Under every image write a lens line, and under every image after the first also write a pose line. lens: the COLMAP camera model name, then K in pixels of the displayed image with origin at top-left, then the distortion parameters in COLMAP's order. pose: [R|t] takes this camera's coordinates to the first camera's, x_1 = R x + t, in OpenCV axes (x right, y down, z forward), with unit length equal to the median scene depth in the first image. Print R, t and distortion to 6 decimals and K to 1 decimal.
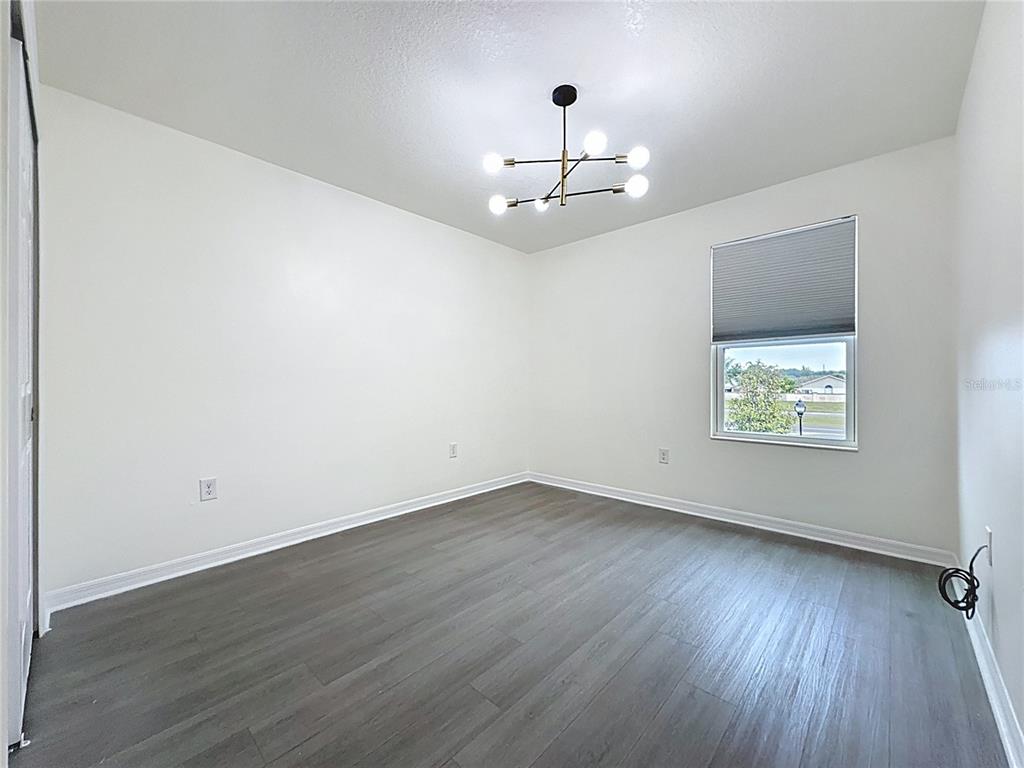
lens RADIAL K [[410.8, 0, 512.0], [0, 410.8, 384.0], [0, 0, 1]] dist [-0.002416, 0.000155]
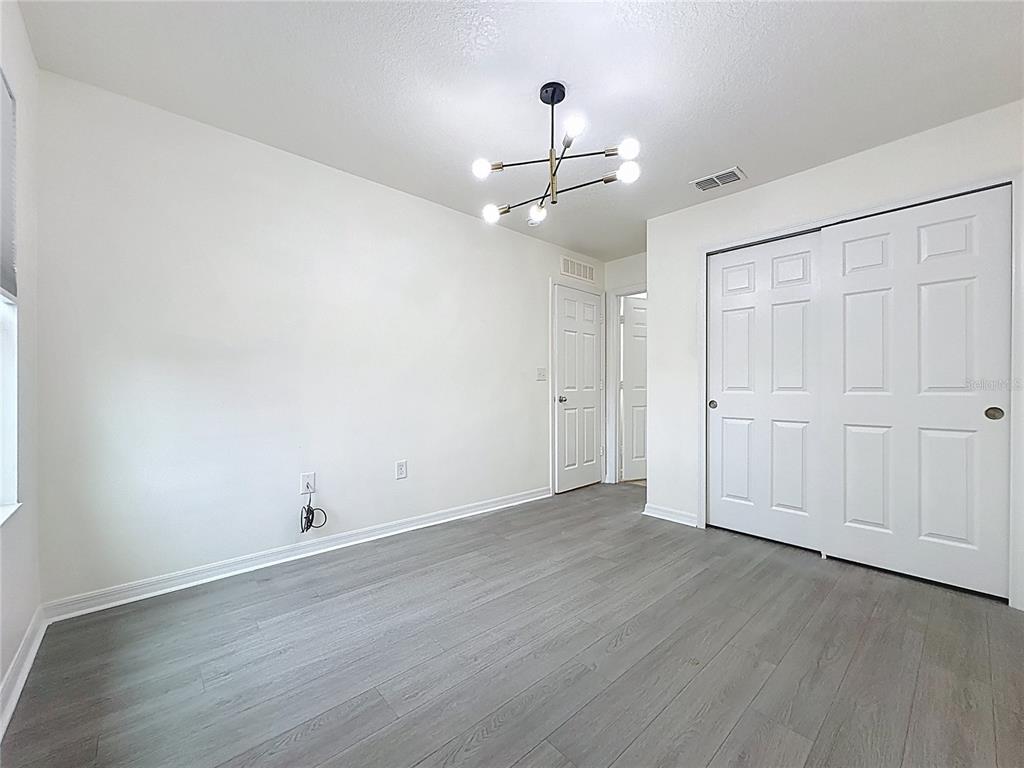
lens RADIAL K [[410.8, 0, 512.0], [0, 410.8, 384.0], [0, 0, 1]] dist [-0.002416, 0.000155]
pose [[-0.995736, -0.000807, 0.092243, 0.131633], [-0.001046, 0.999996, -0.002544, -0.009632], [-0.092241, -0.002630, -0.995733, 1.973107]]
